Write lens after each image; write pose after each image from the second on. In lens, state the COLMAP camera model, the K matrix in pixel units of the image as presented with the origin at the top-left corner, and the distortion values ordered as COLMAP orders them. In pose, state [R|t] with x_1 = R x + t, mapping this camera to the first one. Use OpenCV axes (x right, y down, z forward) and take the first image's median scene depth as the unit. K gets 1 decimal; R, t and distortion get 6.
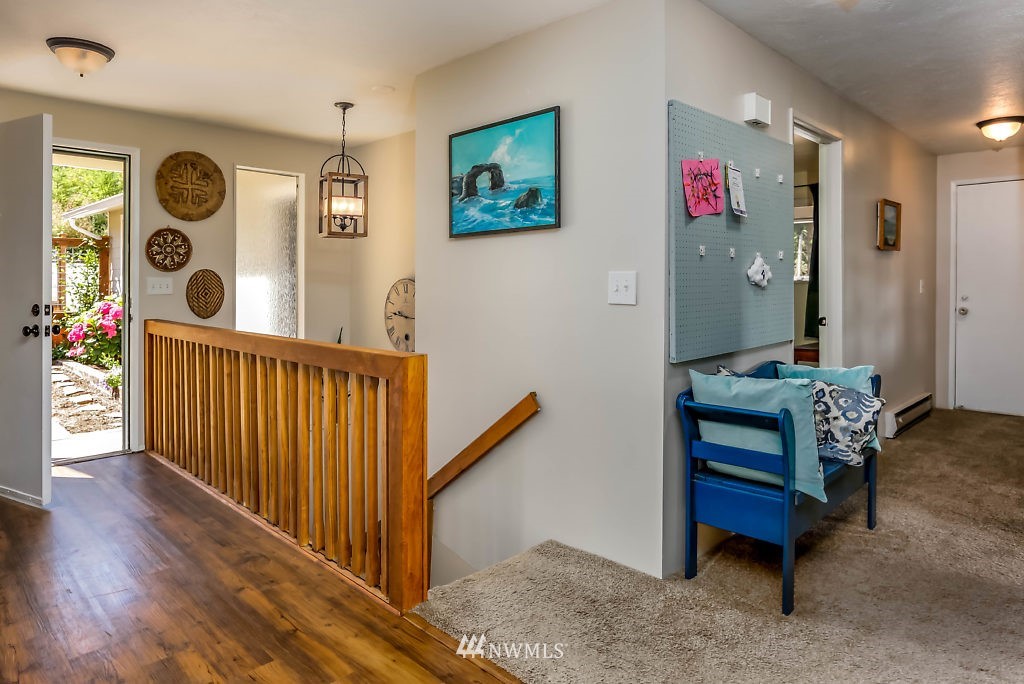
lens RADIAL K [[654.8, 0, 504.3], [0, 654.8, 284.8], [0, 0, 1]] dist [0.027907, 0.002438]
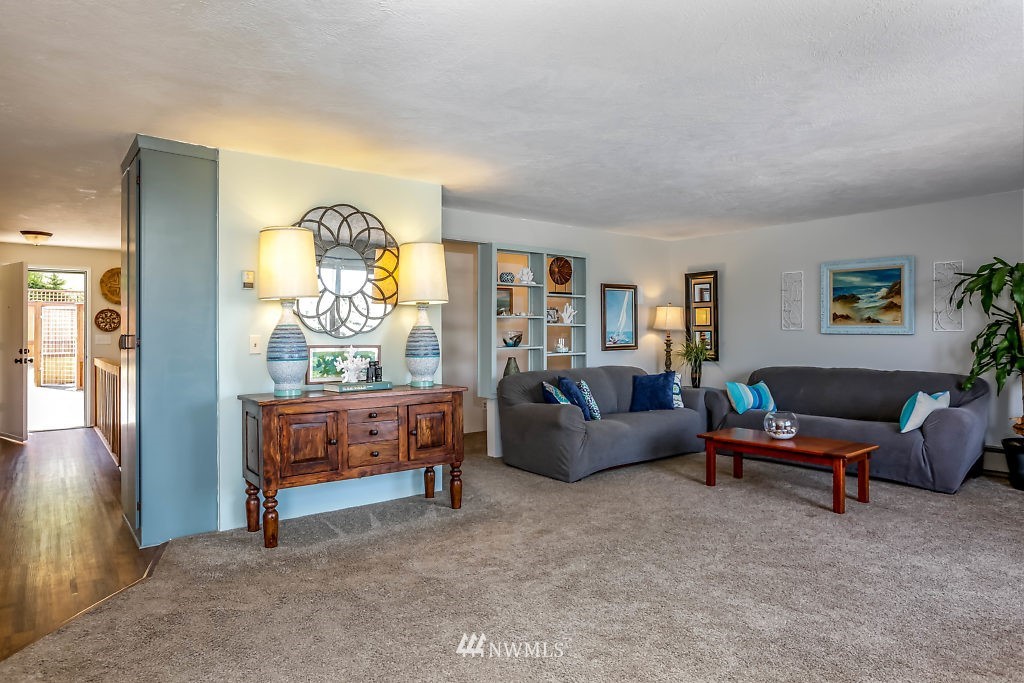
lens RADIAL K [[602.9, 0, 514.2], [0, 602.9, 333.3], [0, 0, 1]] dist [-0.008477, 0.013189]
pose [[0.997122, -0.002693, -0.075765, 0.781175], [0.002226, 0.999978, -0.006253, -0.003657], [0.075781, 0.006067, 0.997106, -0.625915]]
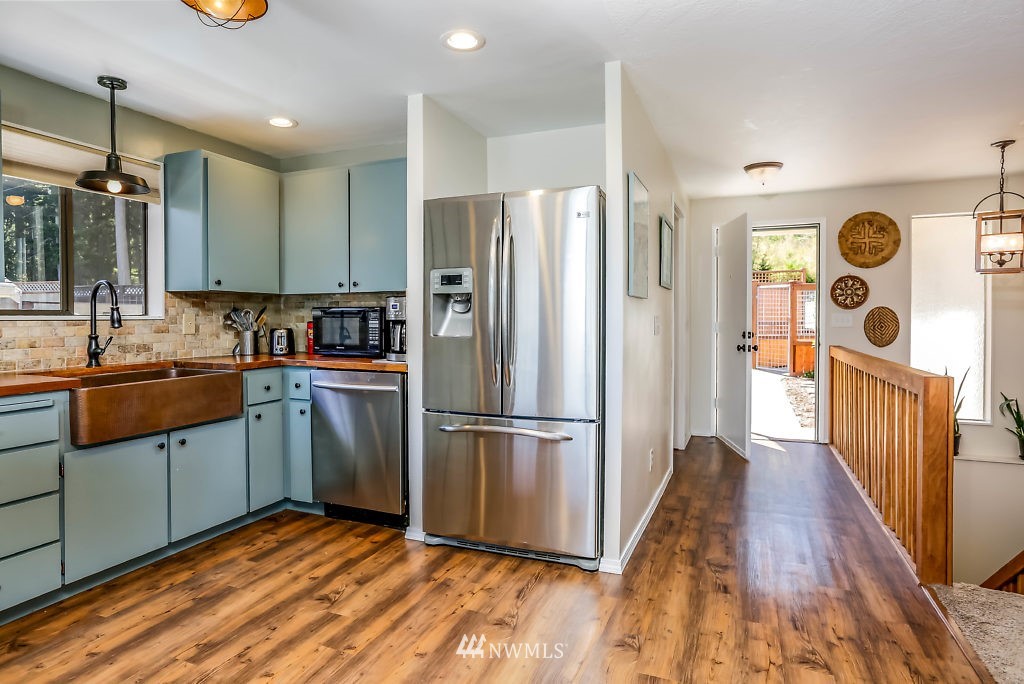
lens RADIAL K [[576.8, 0, 493.9], [0, 576.8, 326.3], [0, 0, 1]] dist [-0.015466, 0.008943]
pose [[0.398150, 0.010154, -0.917264, 0.242828], [-0.000829, 0.999942, 0.010710, 0.002148], [0.917320, -0.003504, 0.398135, -0.077419]]
